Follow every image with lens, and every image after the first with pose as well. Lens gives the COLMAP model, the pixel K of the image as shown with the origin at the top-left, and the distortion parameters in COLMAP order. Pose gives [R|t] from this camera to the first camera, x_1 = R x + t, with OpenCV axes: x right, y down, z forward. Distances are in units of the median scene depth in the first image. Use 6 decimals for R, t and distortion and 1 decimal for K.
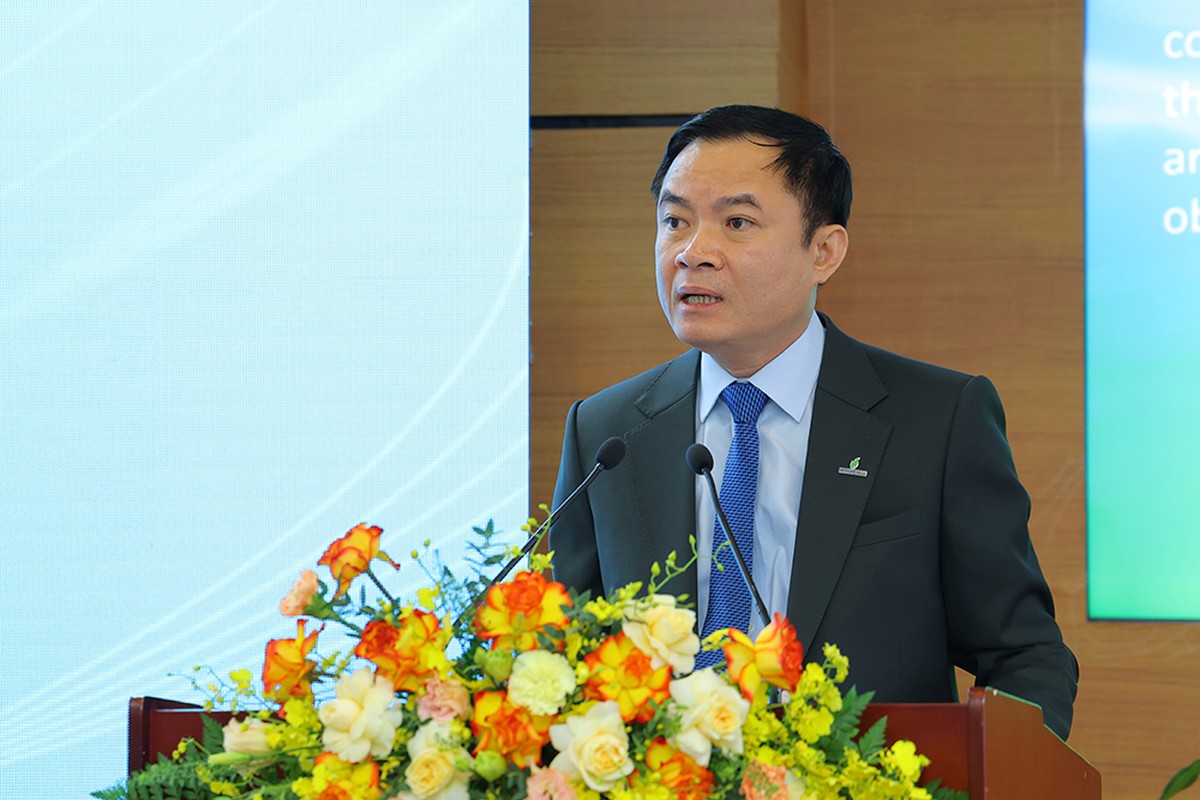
lens RADIAL K [[3675.2, 0, 633.0], [0, 3675.2, 407.3], [0, 0, 1]] dist [0.396918, 0.000000]
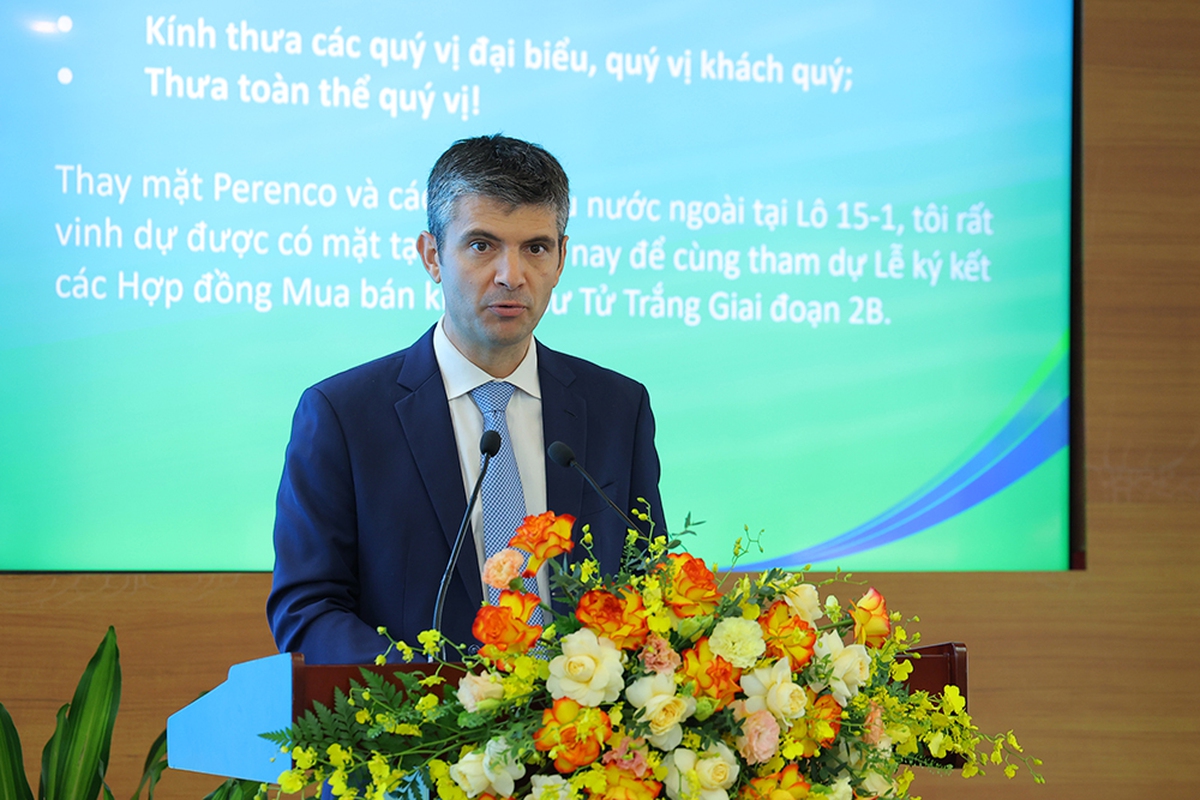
lens RADIAL K [[4006.4, 0, 606.5], [0, 4006.4, 390.4], [0, 0, 1]] dist [0.470165, 0.000000]
pose [[0.773981, 0.028208, 0.632580, -0.521707], [-0.043287, 0.999027, 0.008415, -0.016889], [-0.631727, -0.033895, 0.774449, -0.076341]]
